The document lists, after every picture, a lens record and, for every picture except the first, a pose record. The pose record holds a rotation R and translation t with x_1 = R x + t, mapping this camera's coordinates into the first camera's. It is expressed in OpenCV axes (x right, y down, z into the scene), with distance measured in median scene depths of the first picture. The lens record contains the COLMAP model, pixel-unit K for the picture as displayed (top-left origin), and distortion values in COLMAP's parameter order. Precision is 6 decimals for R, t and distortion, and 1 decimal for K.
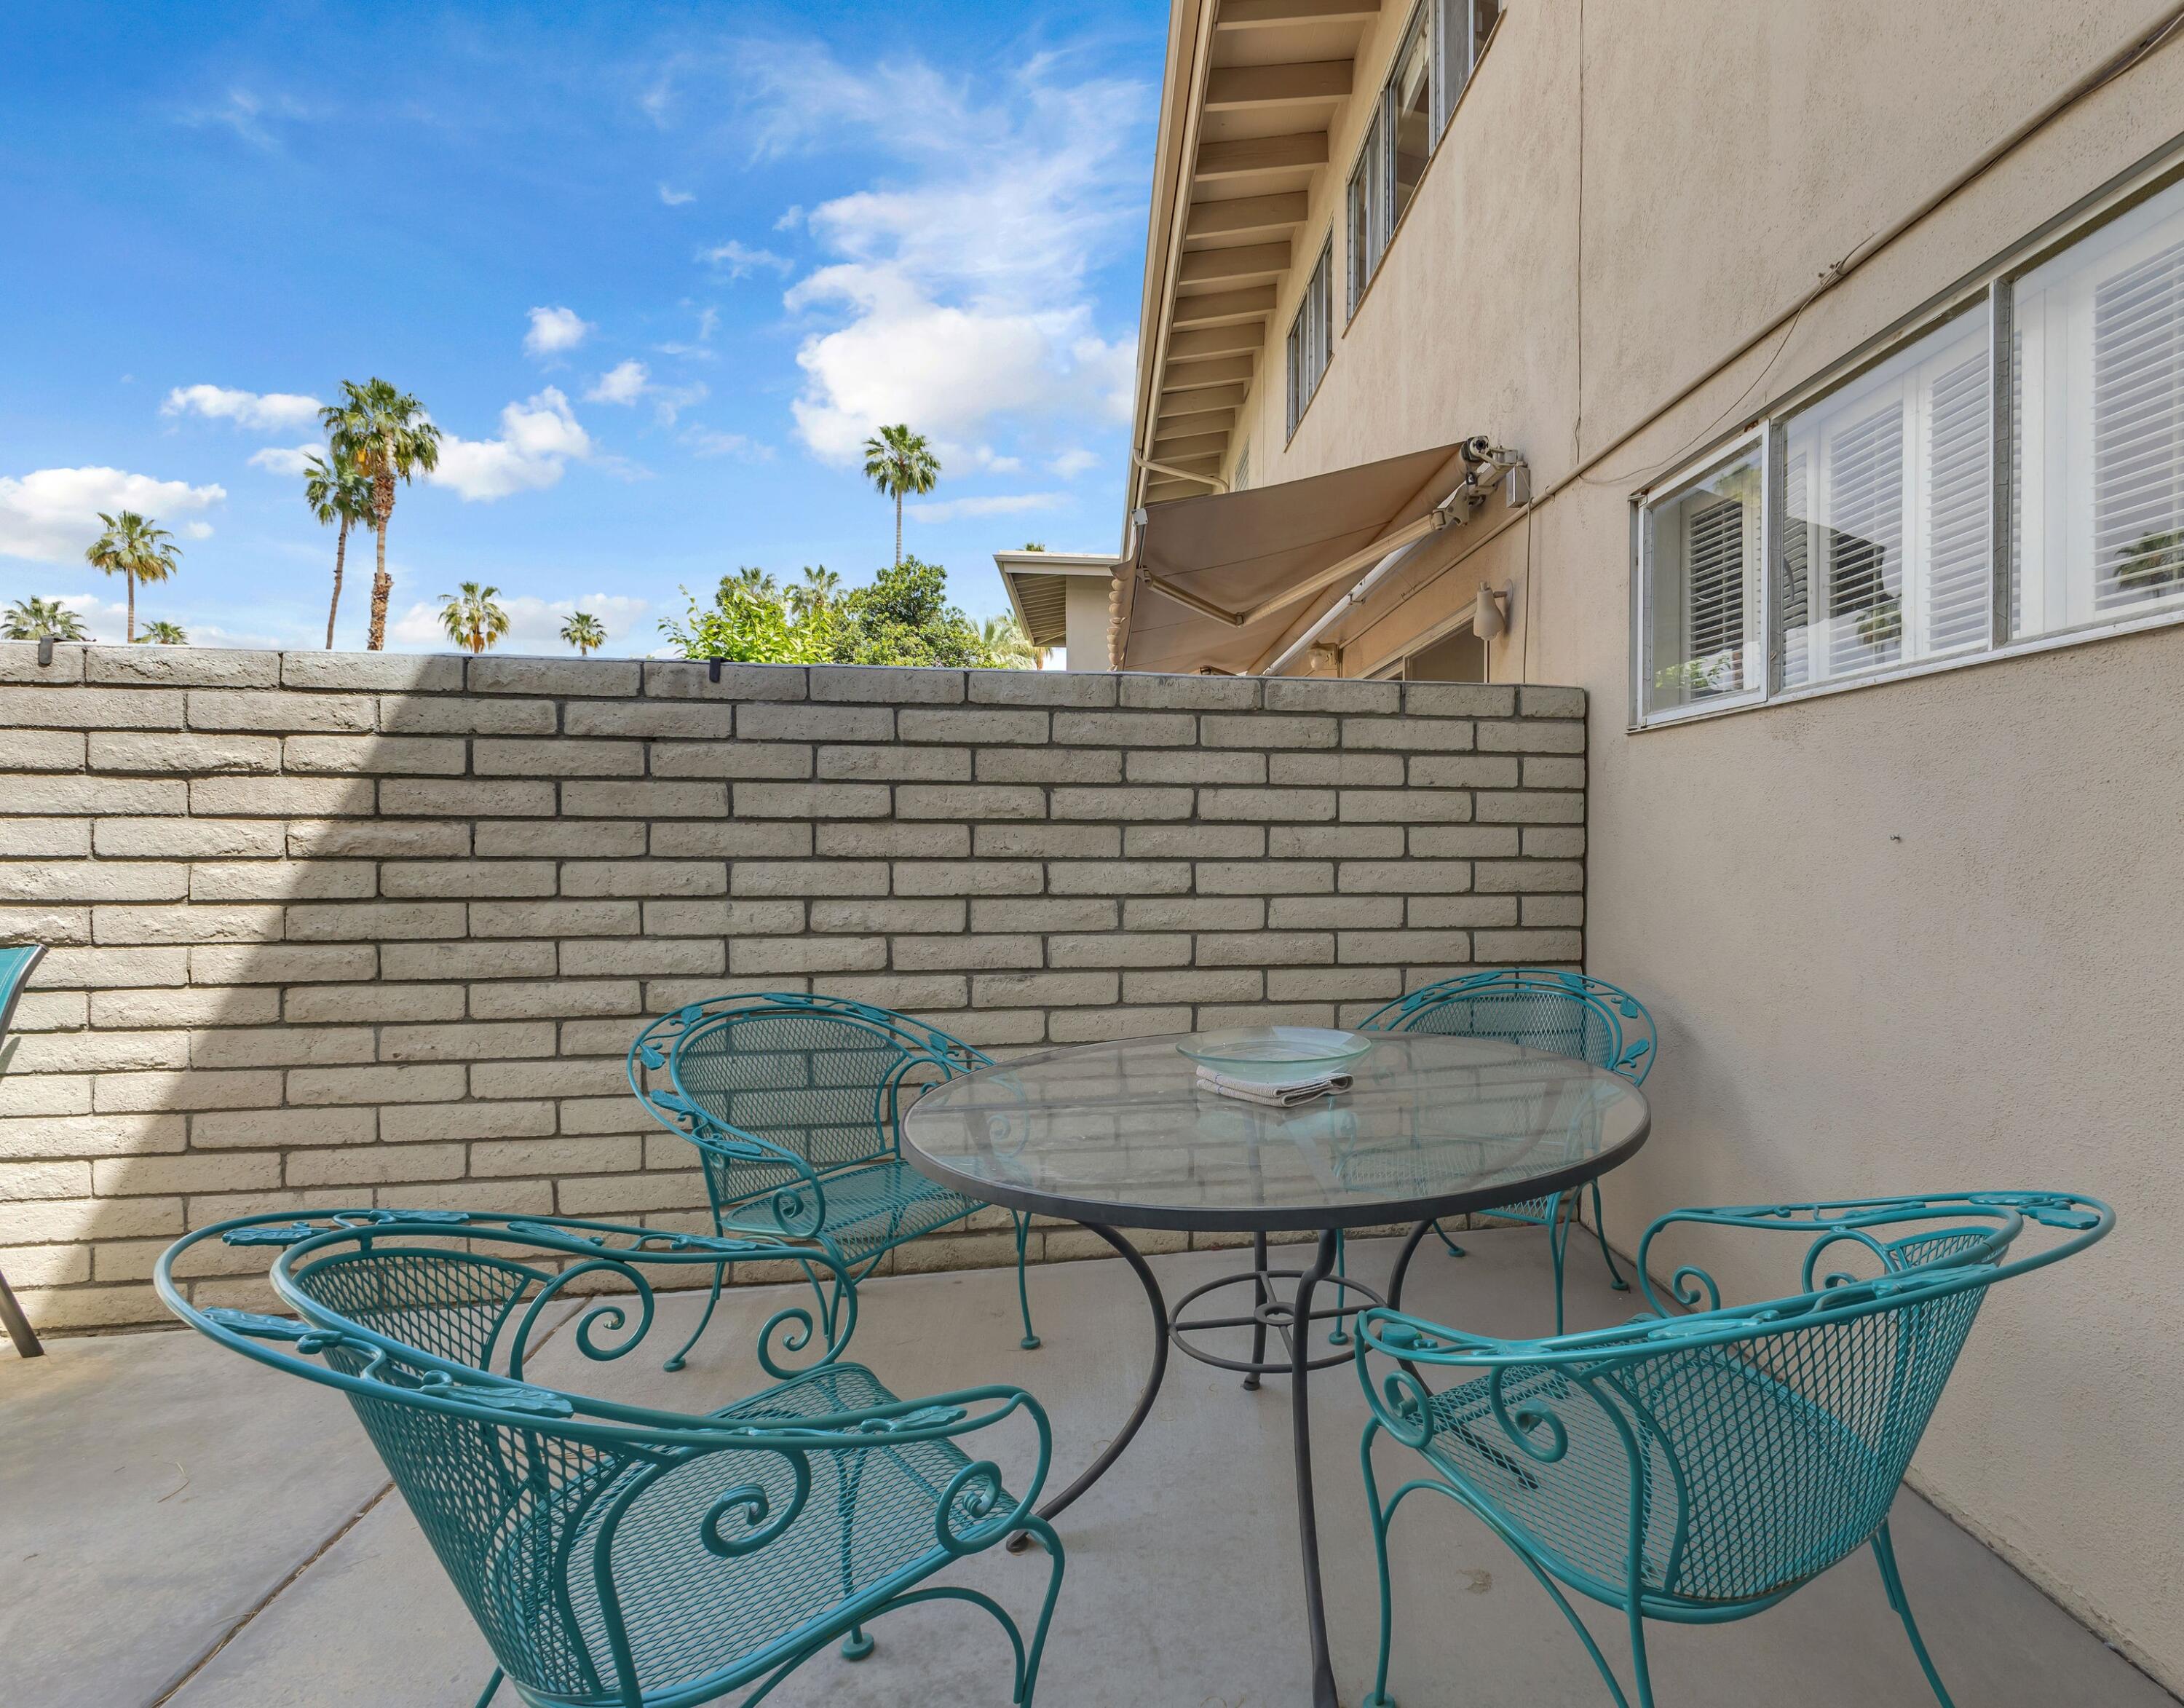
lens RADIAL K [[1096.5, 0, 1285.5], [0, 1096.5, 852.1], [0, 0, 1]] dist [0.011506, -0.000400]
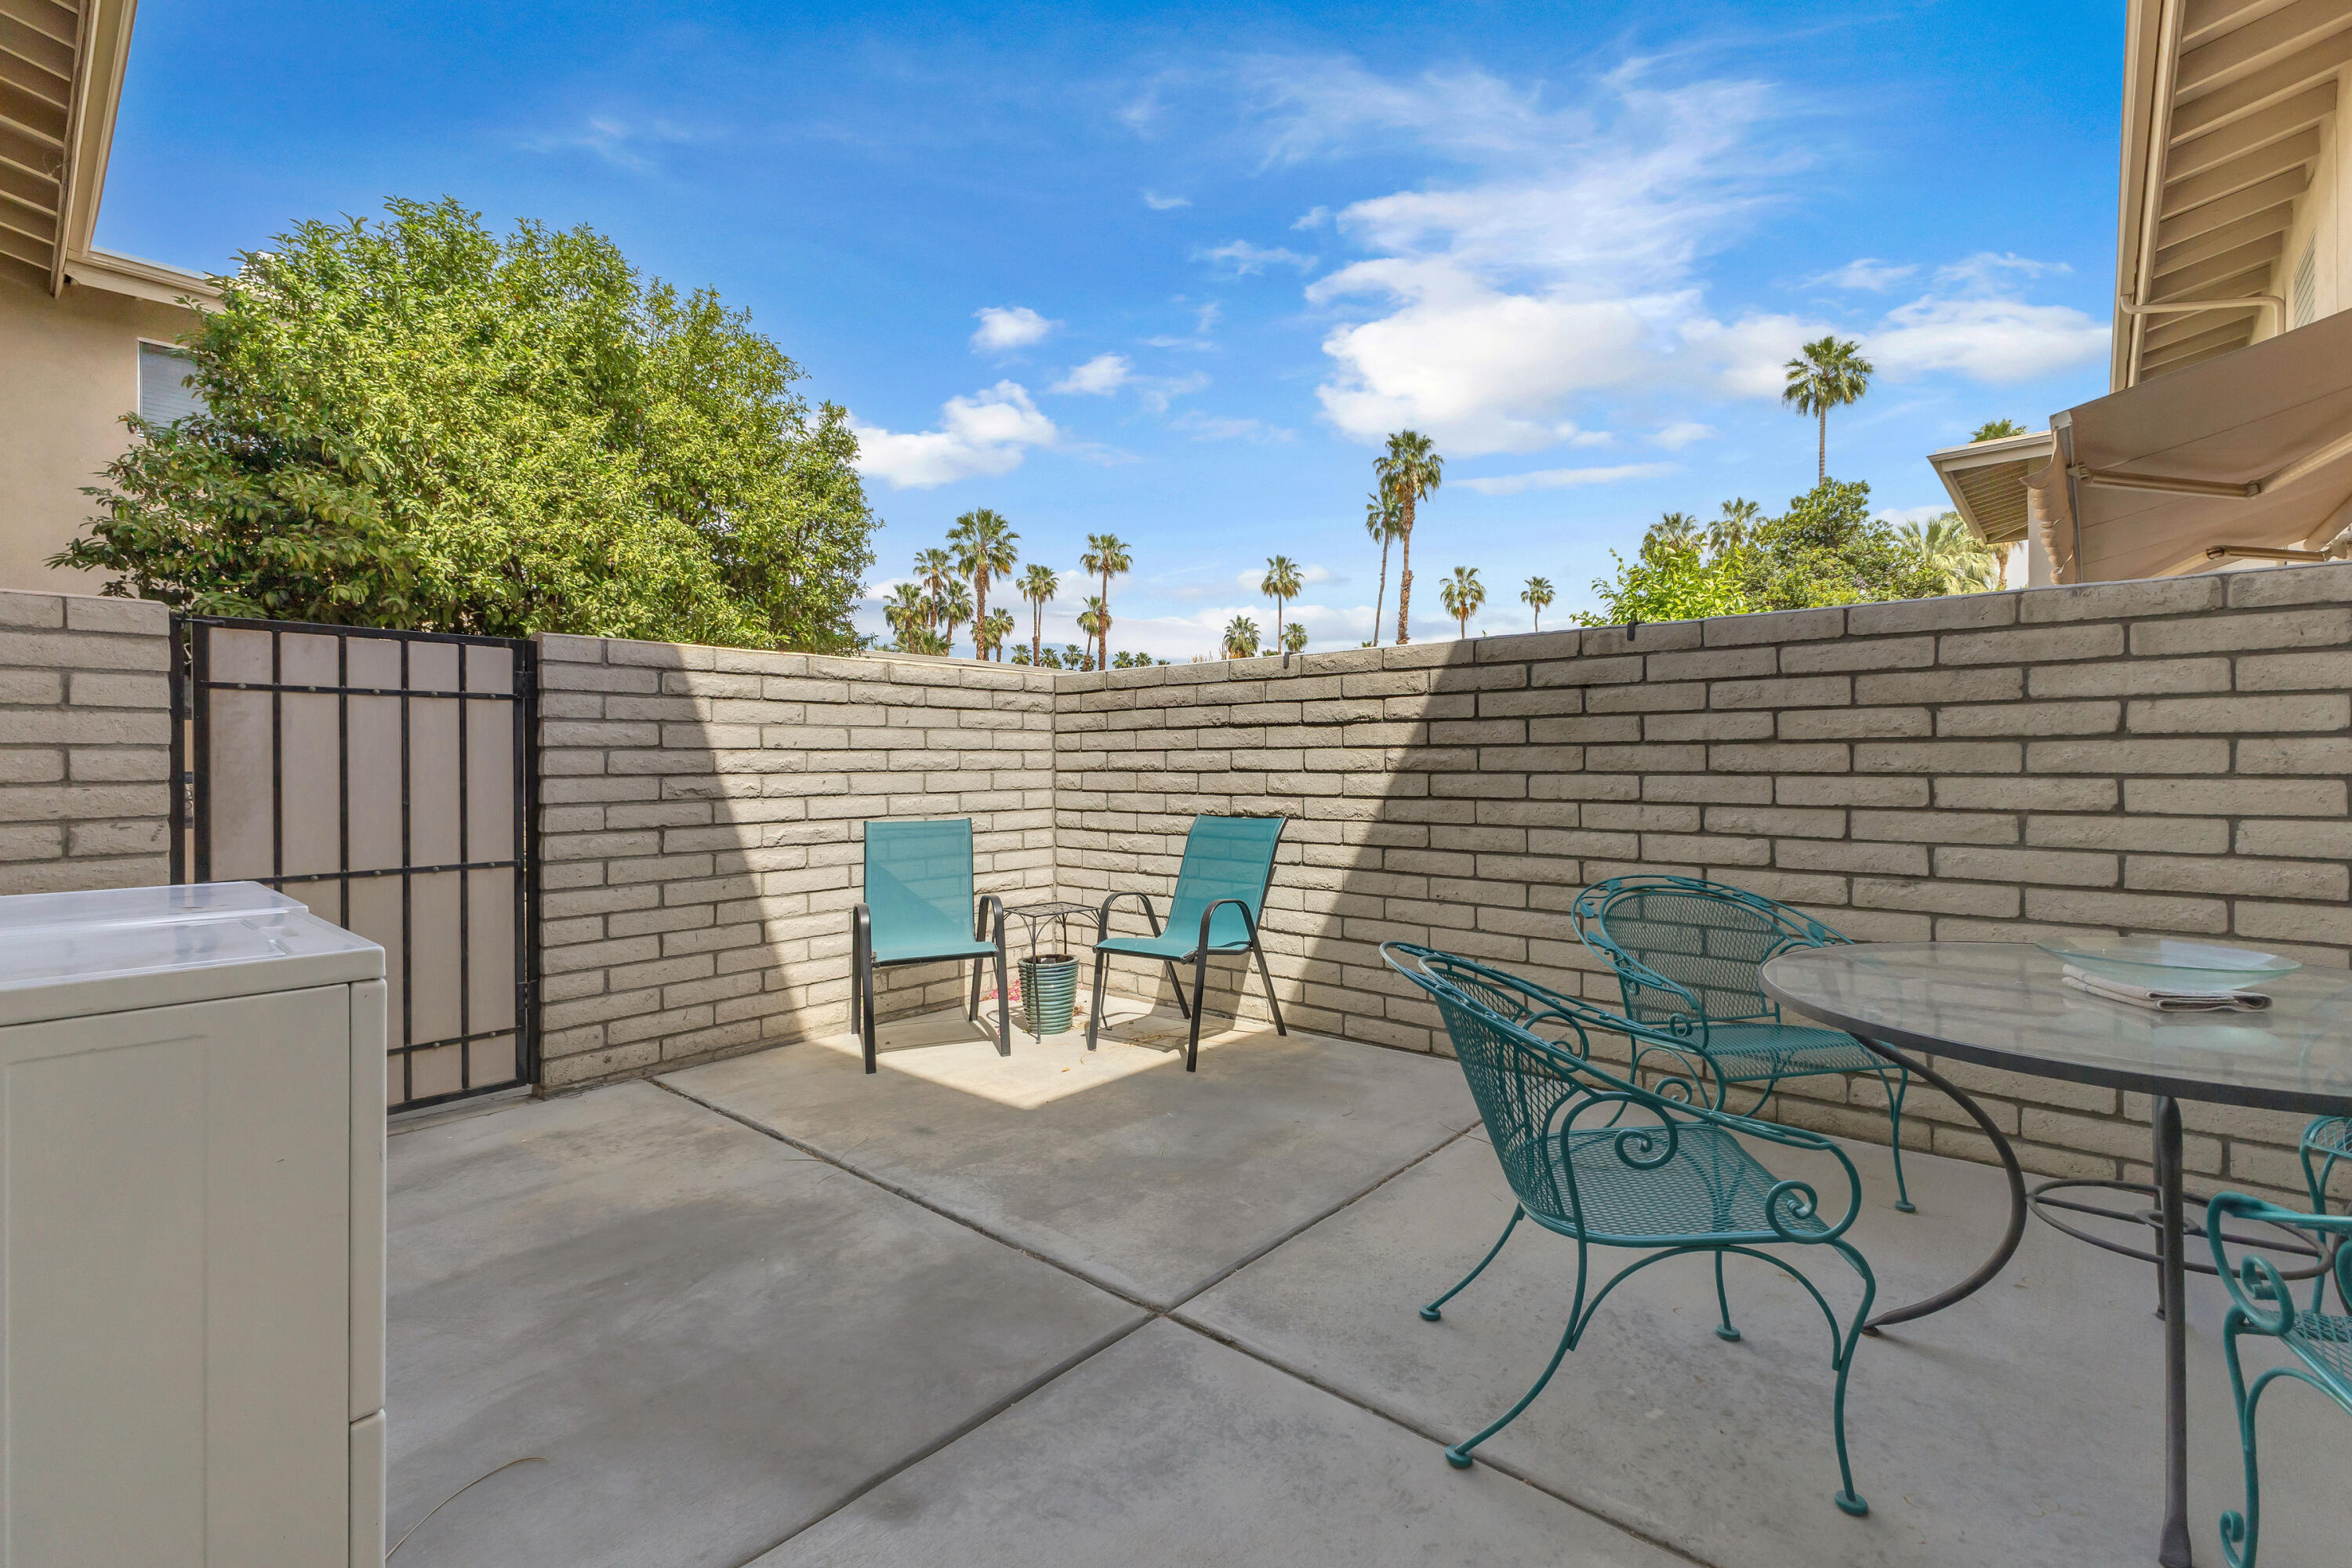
lens RADIAL K [[1028.0, 0, 1182.5], [0, 1028.0, 761.1], [0, 0, 1]] dist [0.014499, -0.001007]
pose [[0.623745, -0.005771, -0.781607, 0.116645], [-0.004127, 0.999934, -0.010676, 0.007347], [0.781617, 0.009885, 0.623680, -0.200665]]
